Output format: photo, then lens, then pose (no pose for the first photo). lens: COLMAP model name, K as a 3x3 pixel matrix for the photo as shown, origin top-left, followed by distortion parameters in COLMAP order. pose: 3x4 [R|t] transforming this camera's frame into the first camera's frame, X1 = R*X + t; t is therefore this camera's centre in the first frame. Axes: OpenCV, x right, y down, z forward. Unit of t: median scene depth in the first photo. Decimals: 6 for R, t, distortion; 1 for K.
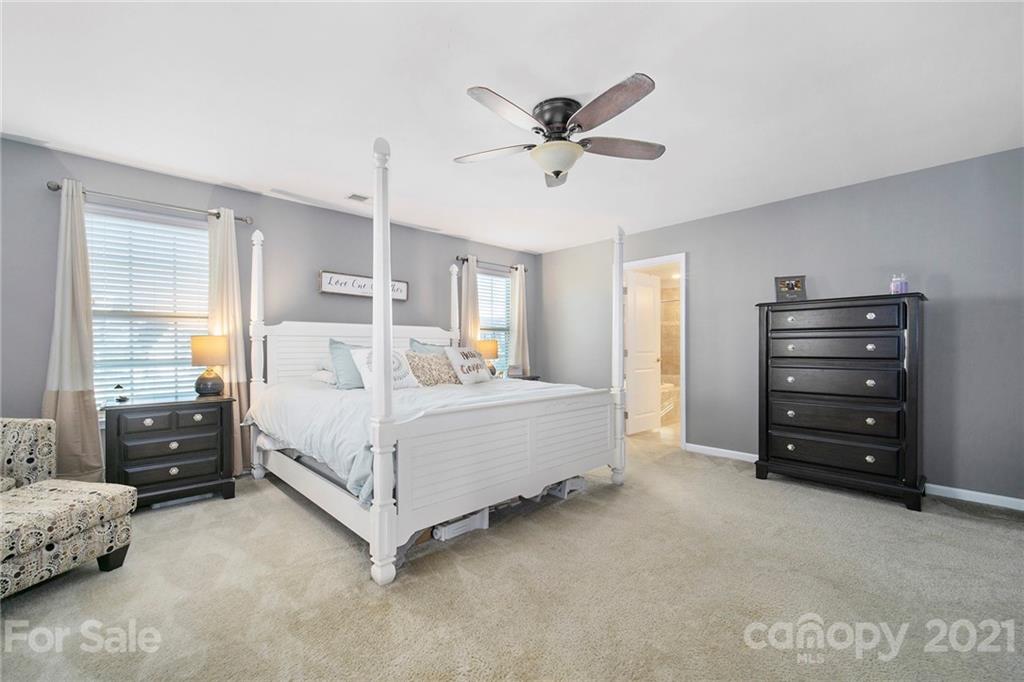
lens RADIAL K [[412.4, 0, 513.8], [0, 412.4, 343.6], [0, 0, 1]] dist [0.001138, 0.000765]
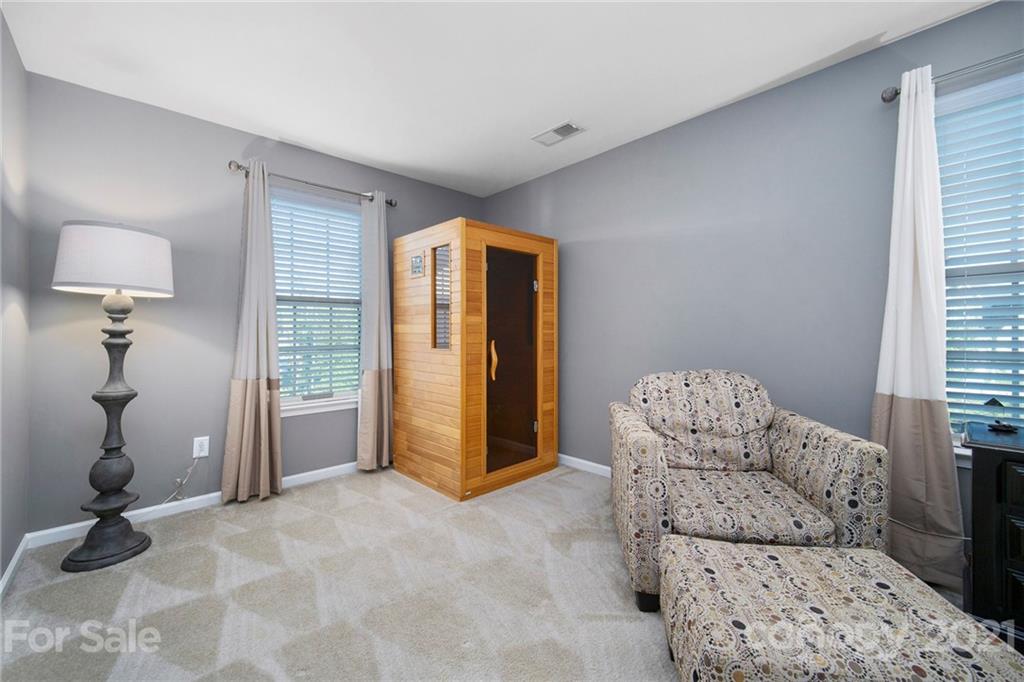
lens RADIAL K [[412.4, 0, 513.8], [0, 412.4, 343.6], [0, 0, 1]] dist [0.001138, 0.000765]
pose [[-0.005726, 0.024982, -0.999672, -0.496930], [0.012733, 0.999609, 0.024908, 0.005455], [0.999903, -0.012586, -0.006042, 0.450687]]
